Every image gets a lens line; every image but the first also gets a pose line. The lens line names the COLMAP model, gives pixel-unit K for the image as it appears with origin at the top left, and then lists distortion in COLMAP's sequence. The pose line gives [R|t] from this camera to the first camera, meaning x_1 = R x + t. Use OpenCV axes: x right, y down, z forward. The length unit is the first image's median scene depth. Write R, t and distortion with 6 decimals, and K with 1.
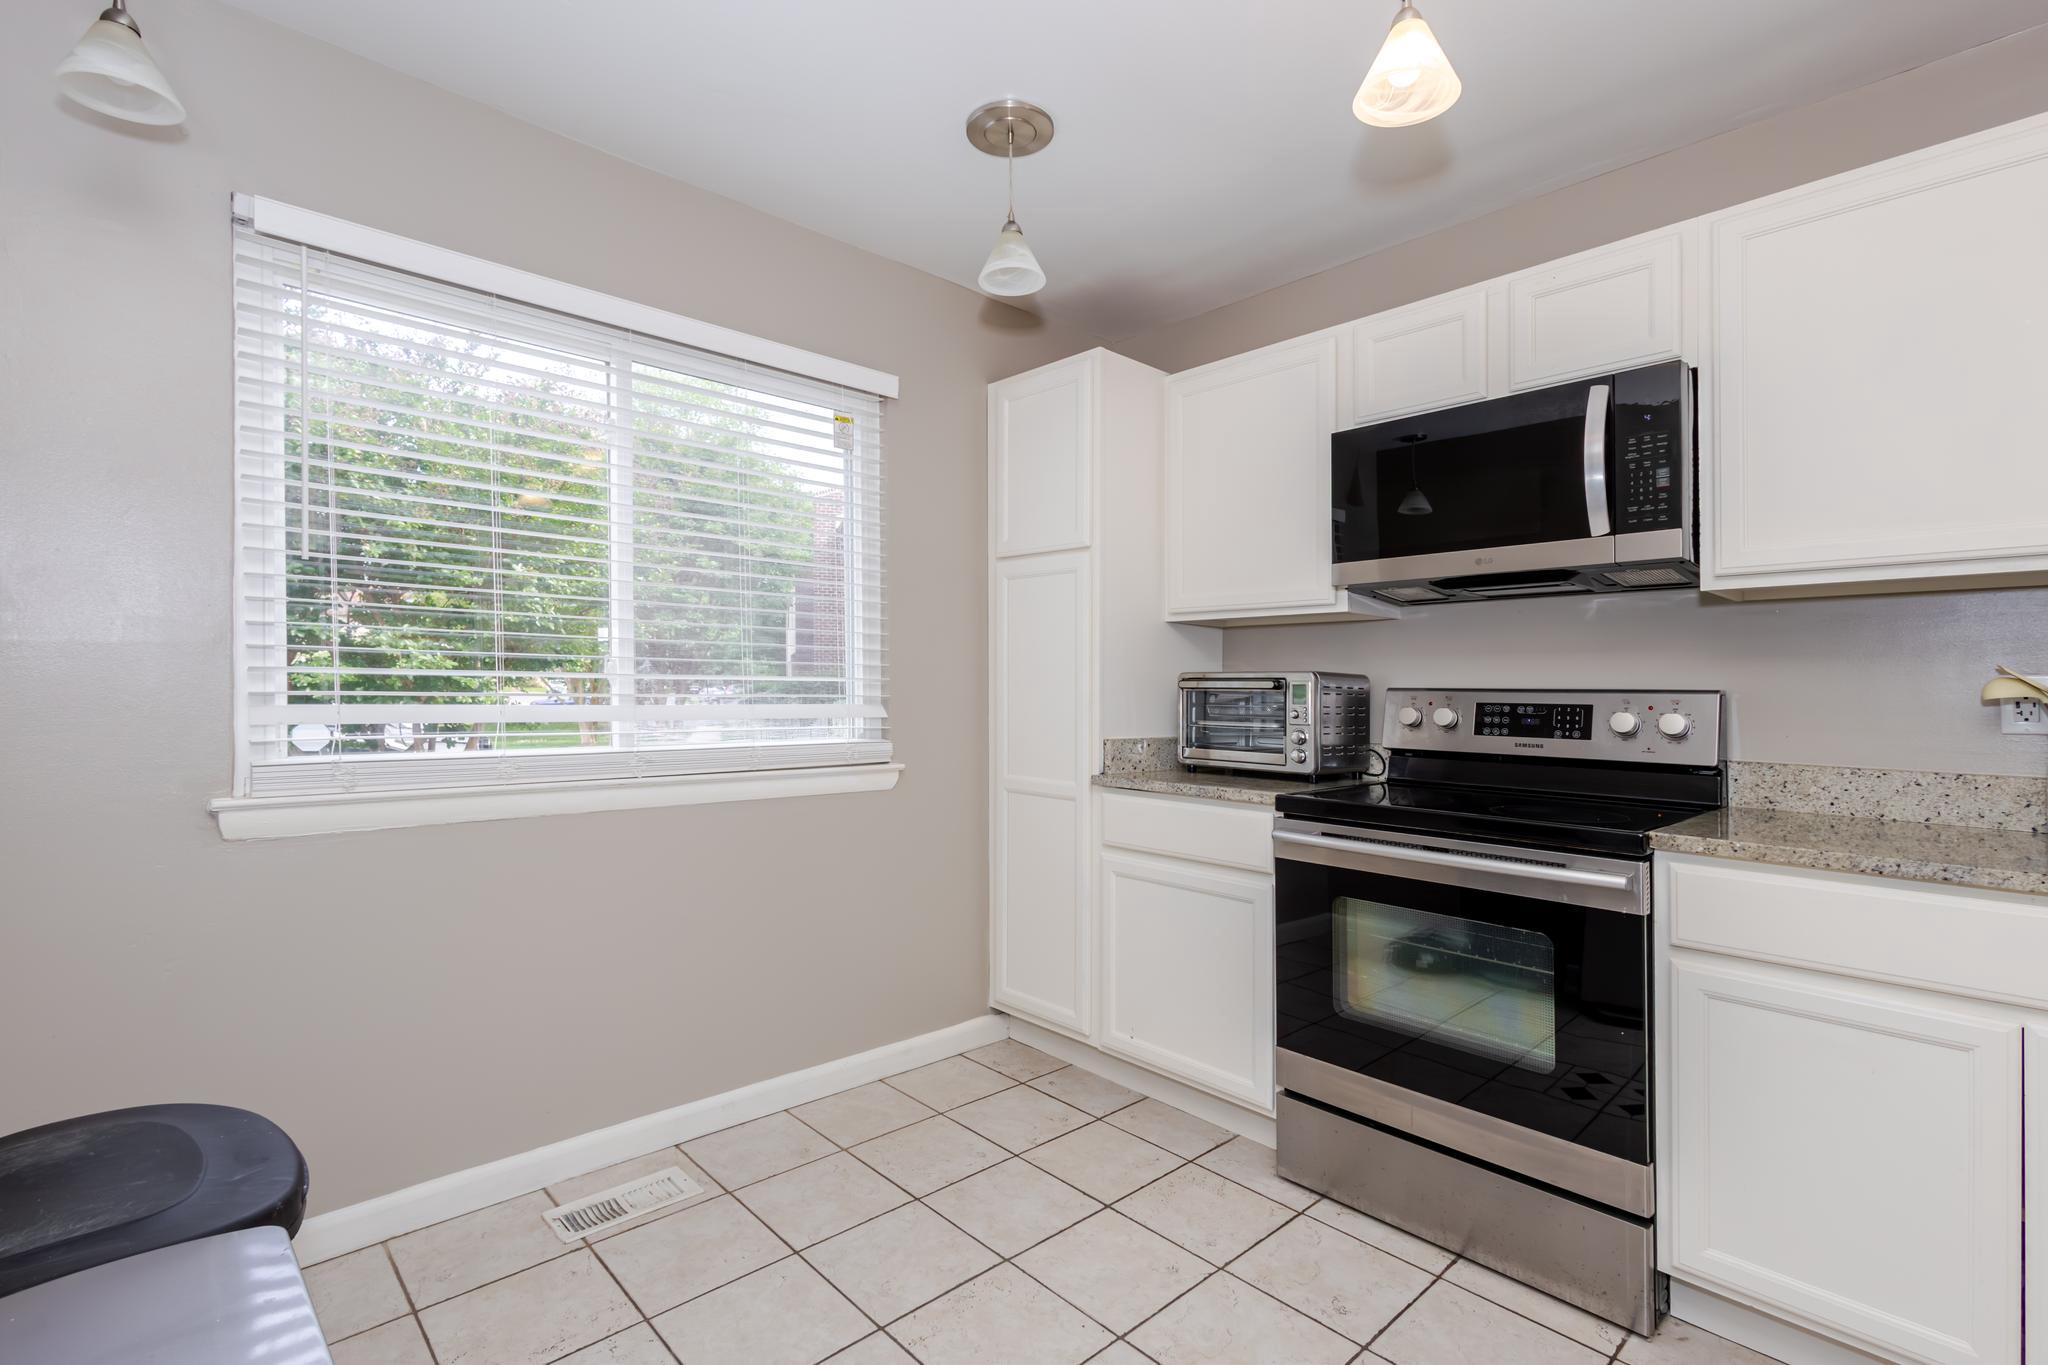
lens RADIAL K [[946.7, 0, 1023.3], [0, 946.7, 687.2], [0, 0, 1]] dist [0.002453, 0.000118]
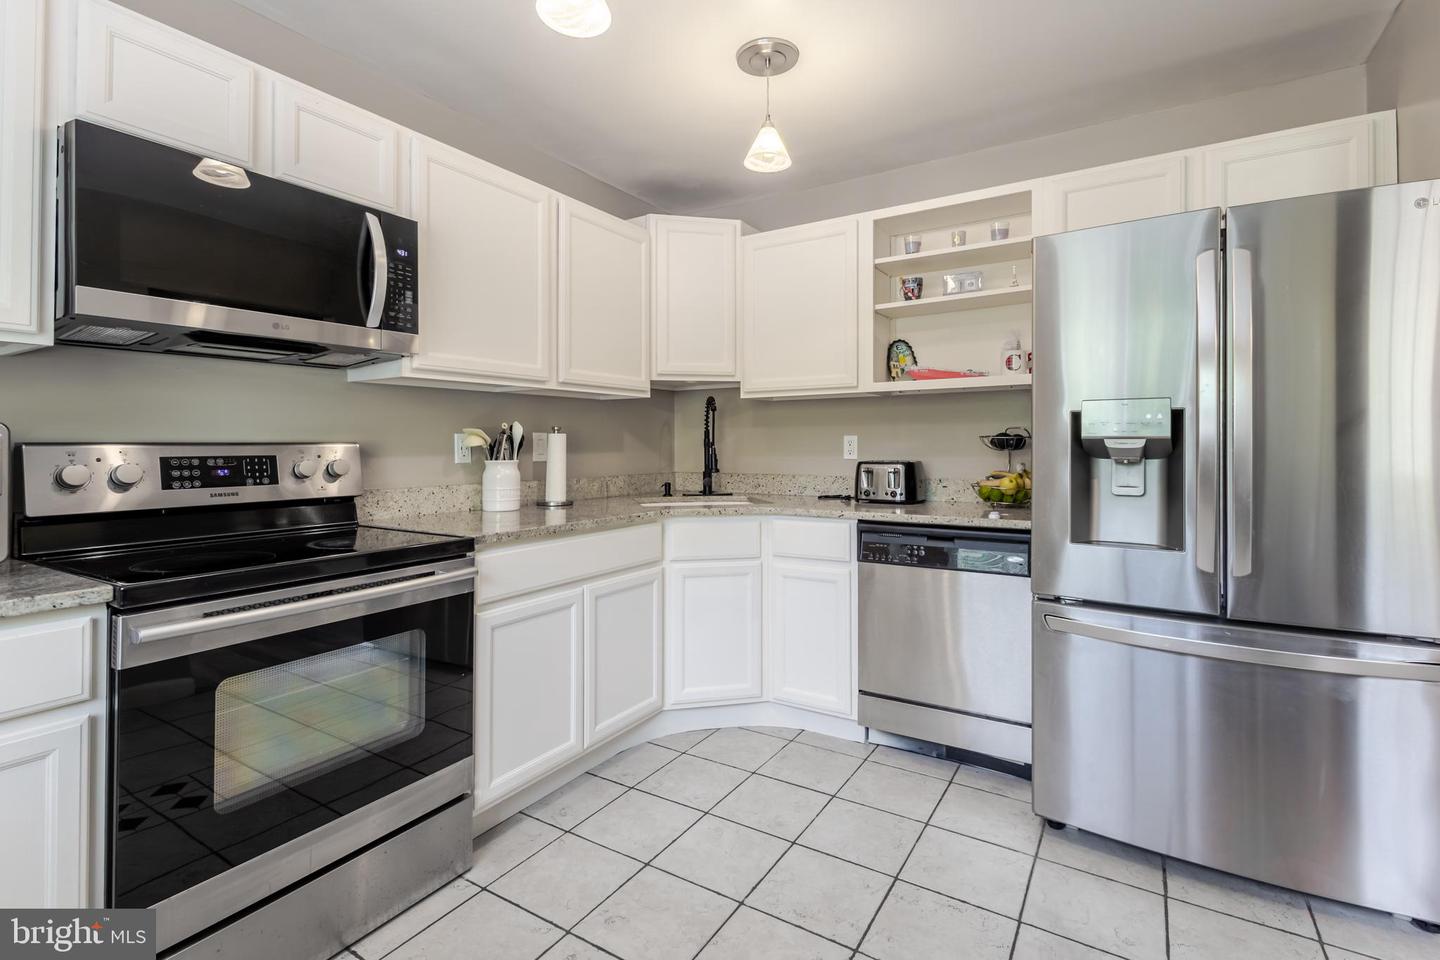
lens RADIAL K [[665.7, 0, 723.7], [0, 665.7, 430.7], [0, 0, 1]] dist [0.002453, 0.000118]
pose [[-0.265812, 0.004497, 0.964014, -0.364081], [-0.006468, 0.999958, -0.006448, -0.010822], [-0.964003, -0.007949, -0.265772, 0.666916]]
